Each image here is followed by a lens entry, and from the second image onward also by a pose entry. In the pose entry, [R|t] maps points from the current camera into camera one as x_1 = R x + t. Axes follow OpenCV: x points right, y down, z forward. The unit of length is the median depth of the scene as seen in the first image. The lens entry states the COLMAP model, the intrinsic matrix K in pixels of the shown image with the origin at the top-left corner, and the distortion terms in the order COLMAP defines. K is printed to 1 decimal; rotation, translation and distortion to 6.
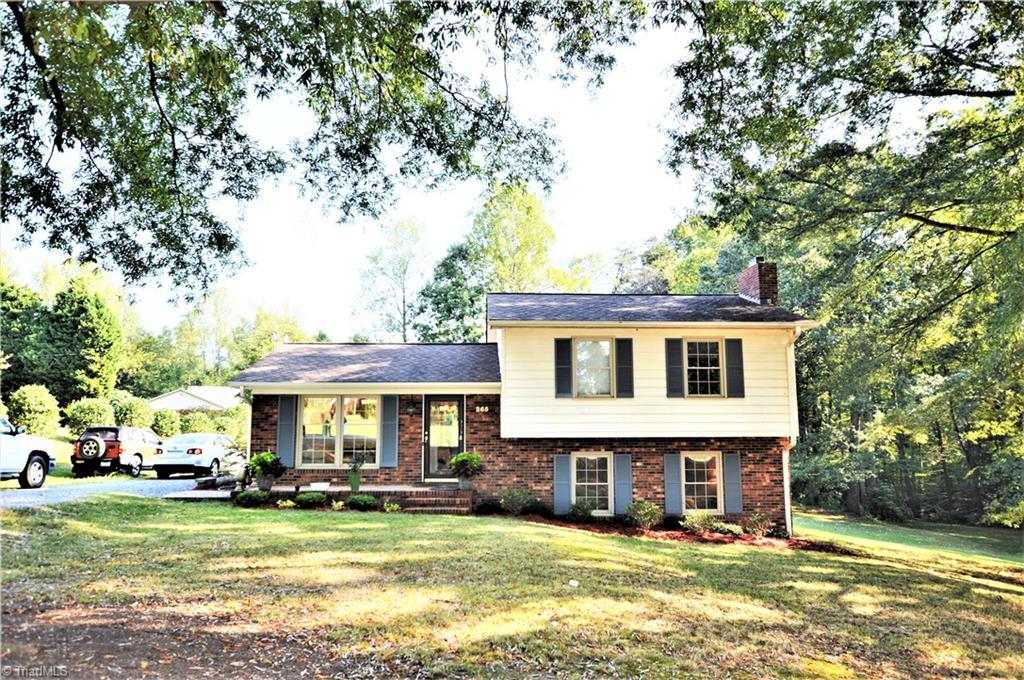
lens RADIAL K [[731.9, 0, 512.0], [0, 731.9, 340.0], [0, 0, 1]] dist [-0.008472, 0.000038]
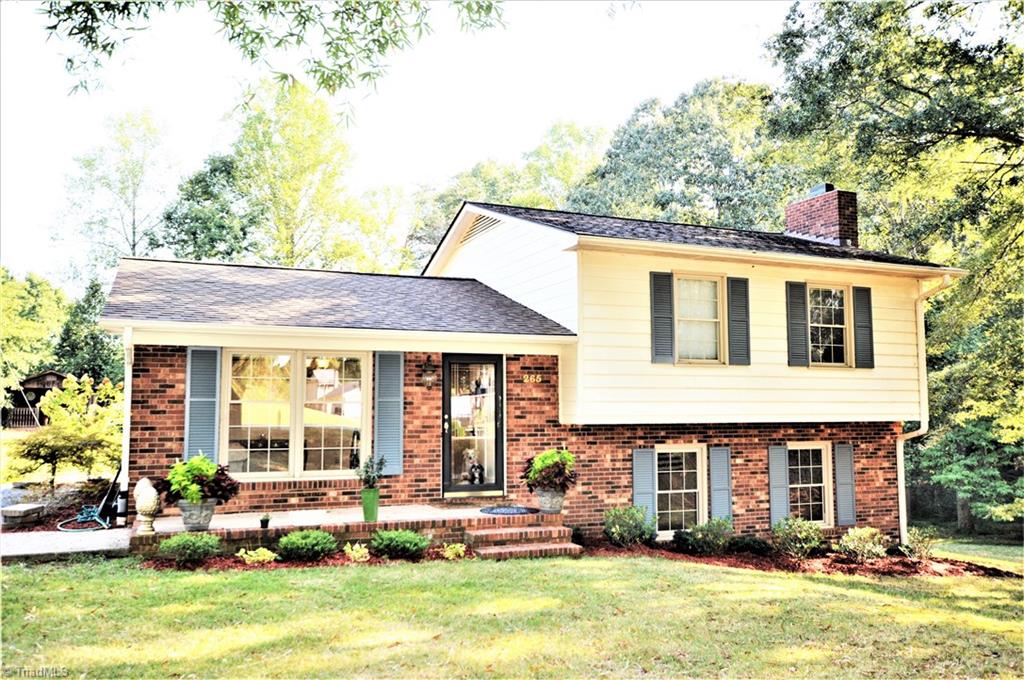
lens RADIAL K [[834.3, 0, 512.0], [0, 834.3, 340.0], [0, 0, 1]] dist [0.006474, 0.009827]
pose [[0.935428, 0.030709, 0.352181, -0.310514], [-0.046727, 0.998220, 0.037070, 0.036124], [-0.350416, -0.051133, 0.935197, 0.343226]]
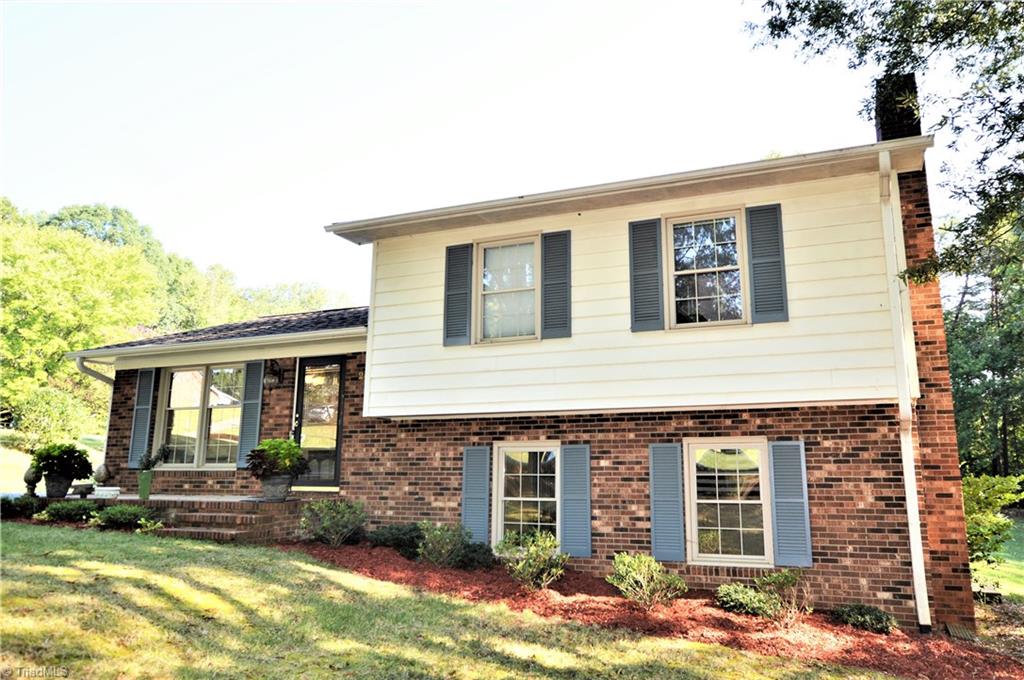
lens RADIAL K [[749.5, 0, 560.1], [0, 749.5, 318.1], [0, 0, 1]] dist [-0.010600, 0.004947]
pose [[0.908935, -0.082714, -0.408652, 0.377947], [0.053209, 0.995122, -0.083070, 0.108381], [0.413529, 0.053761, 0.908902, 0.485242]]
